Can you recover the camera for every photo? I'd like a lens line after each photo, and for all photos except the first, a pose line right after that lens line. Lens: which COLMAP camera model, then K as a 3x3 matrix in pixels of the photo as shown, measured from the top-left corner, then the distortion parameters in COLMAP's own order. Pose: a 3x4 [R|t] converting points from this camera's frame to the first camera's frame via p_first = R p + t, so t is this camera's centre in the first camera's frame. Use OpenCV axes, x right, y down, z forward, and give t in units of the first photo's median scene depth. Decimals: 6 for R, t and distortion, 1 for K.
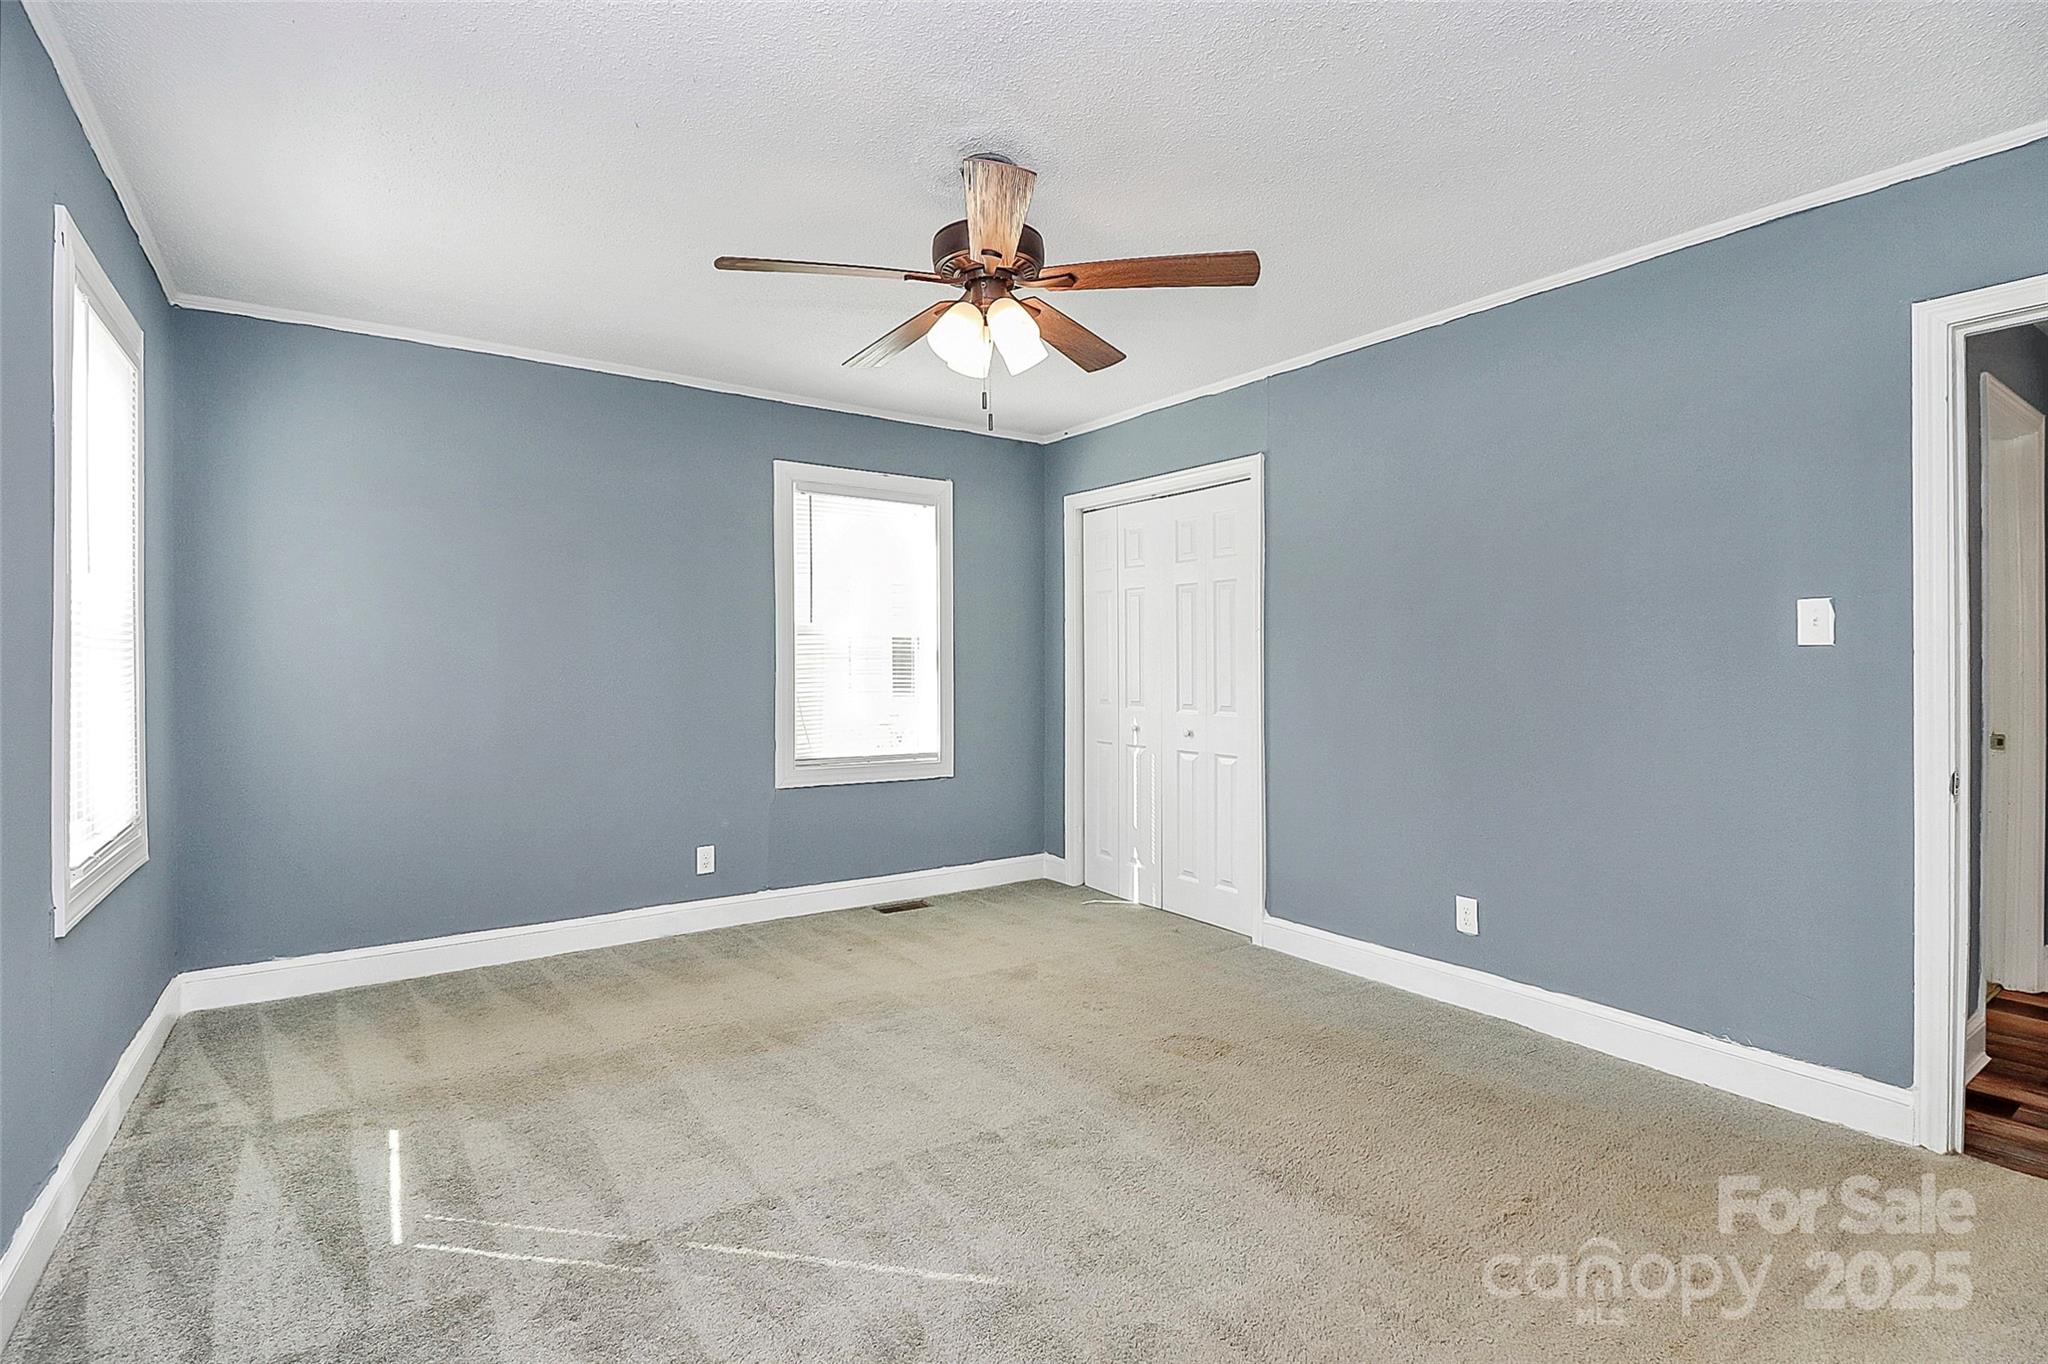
lens RADIAL K [[959.7, 0, 1019.9], [0, 959.7, 676.4], [0, 0, 1]] dist [0.002697, -0.012438]
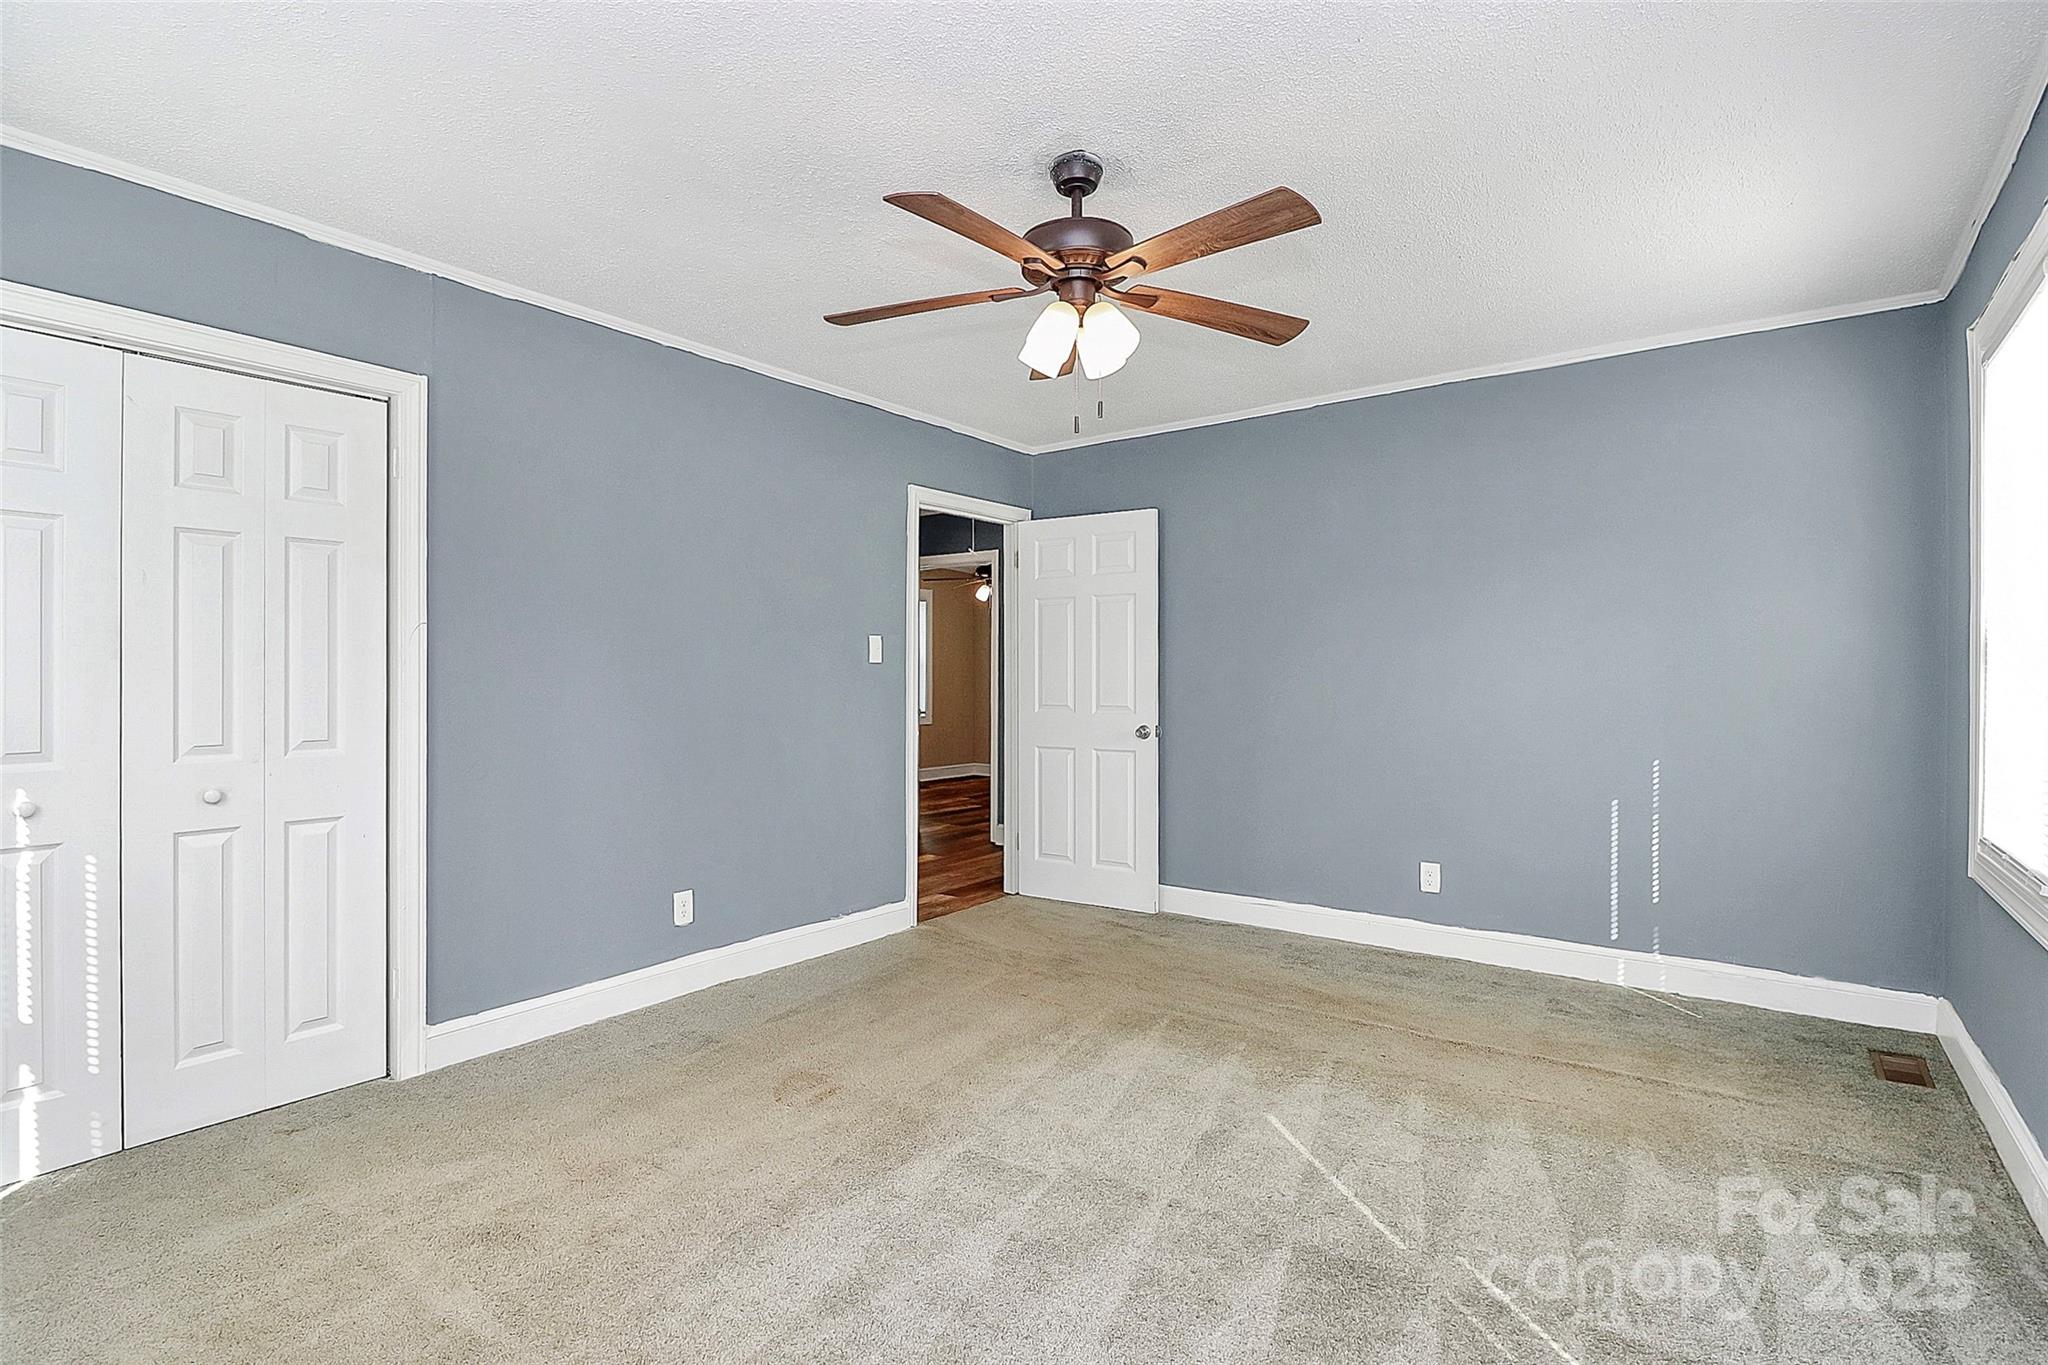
lens RADIAL K [[959.7, 0, 1019.9], [0, 959.7, 676.9], [0, 0, 1]] dist [0.002697, -0.012438]
pose [[-0.301677, -0.007334, 0.953382, -0.645211], [0.009686, 0.999895, 0.010757, -0.016886], [-0.953361, 0.012479, -0.301574, 0.925848]]
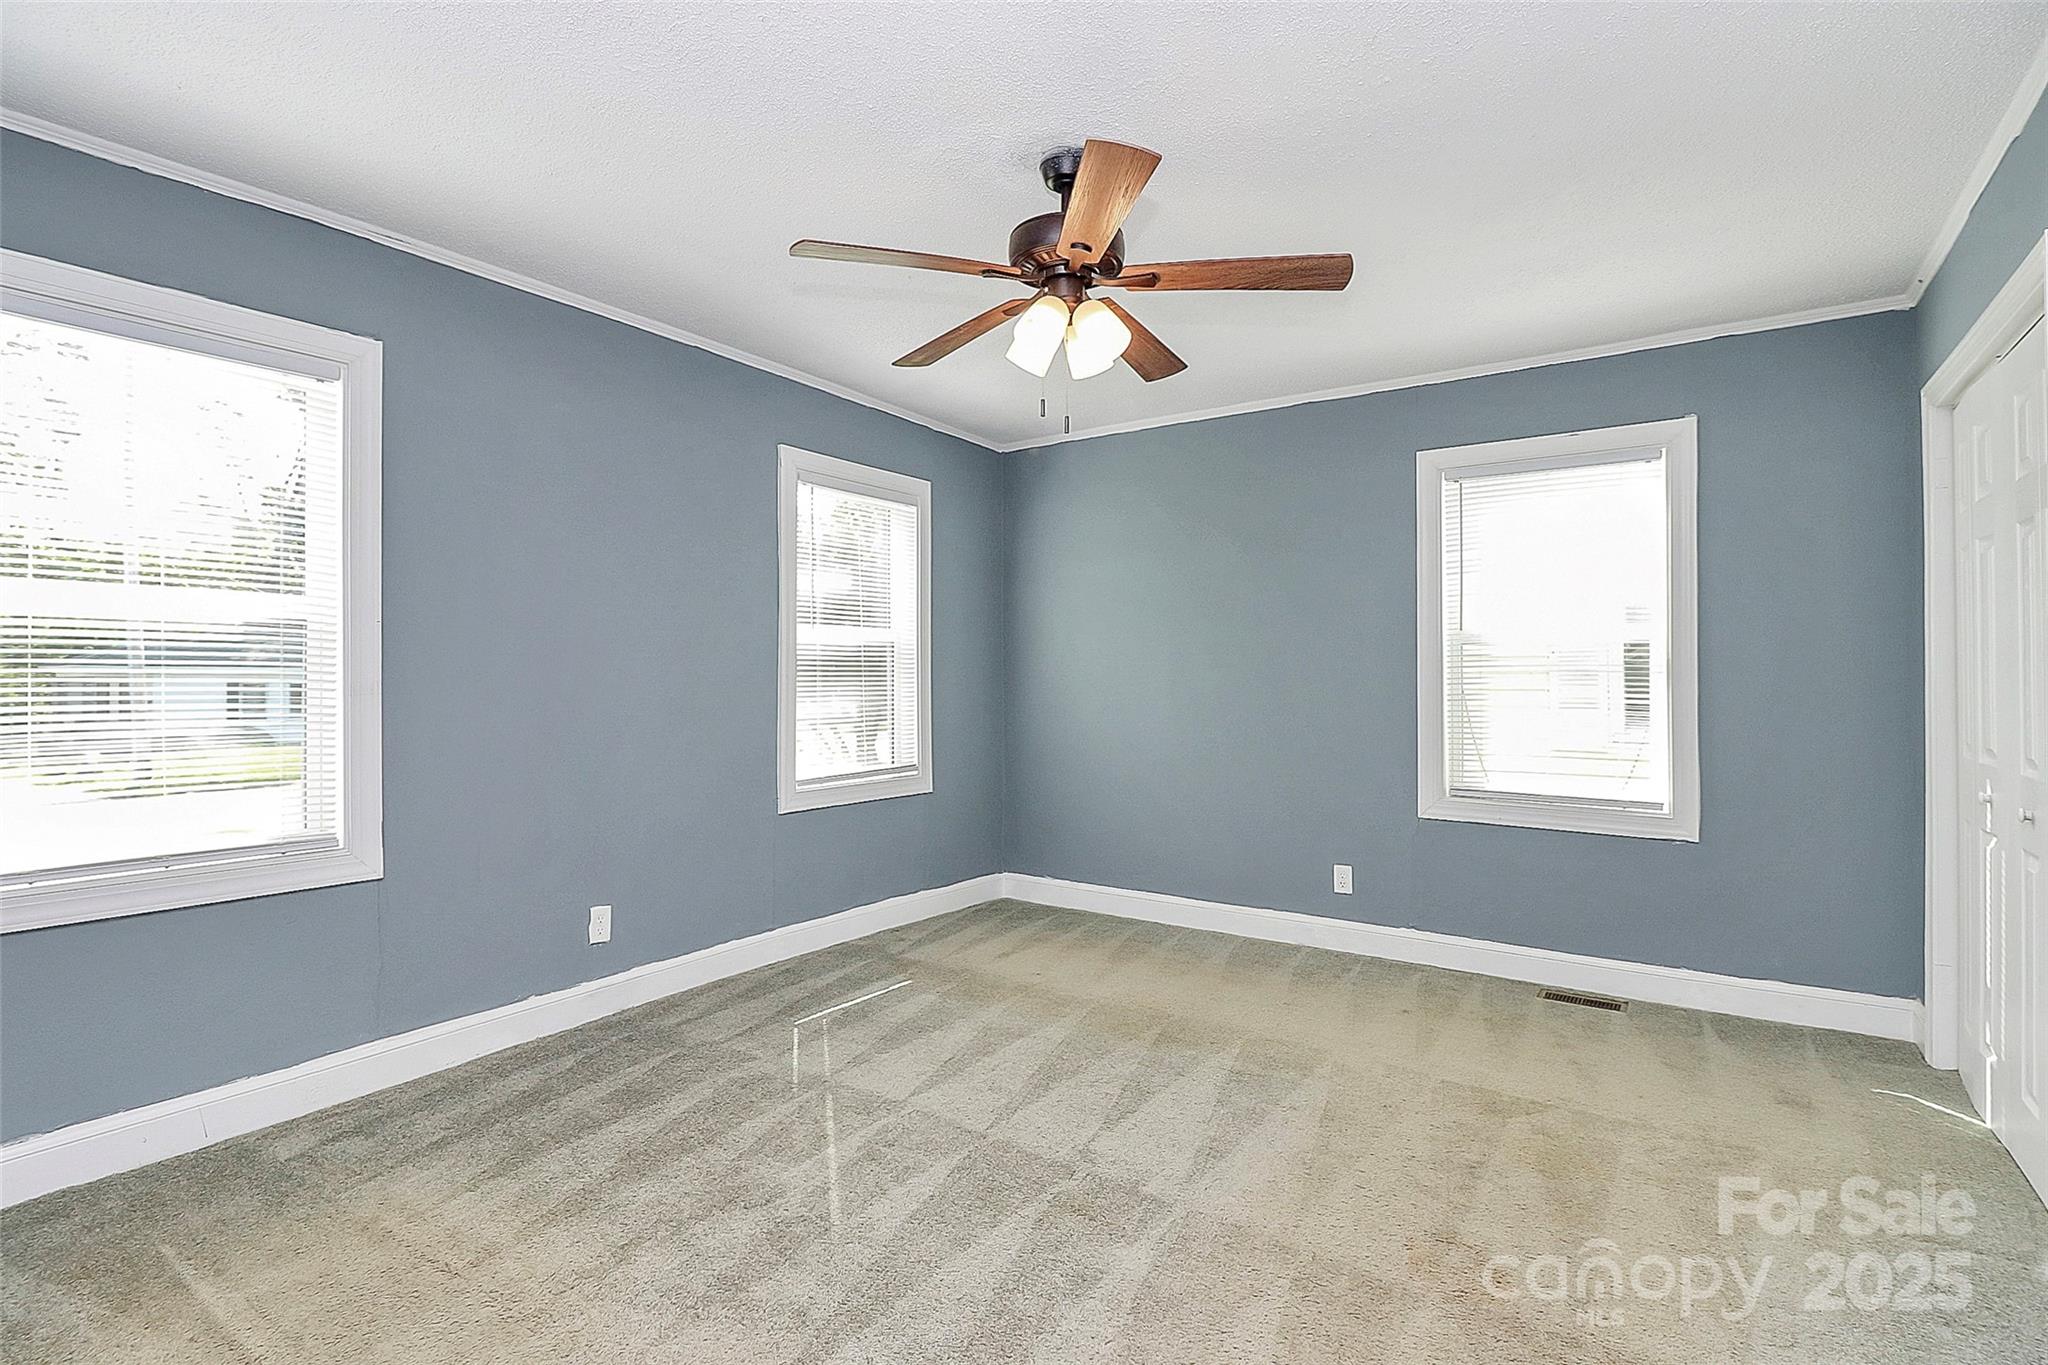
lens RADIAL K [[959.7, 0, 1019.9], [0, 959.7, 676.9], [0, 0, 1]] dist [0.002697, -0.012438]
pose [[0.339362, -0.004934, -0.940643, 0.594203], [-0.011469, 0.999890, -0.009382, -0.001844], [0.940586, 0.013972, 0.339268, 0.438767]]
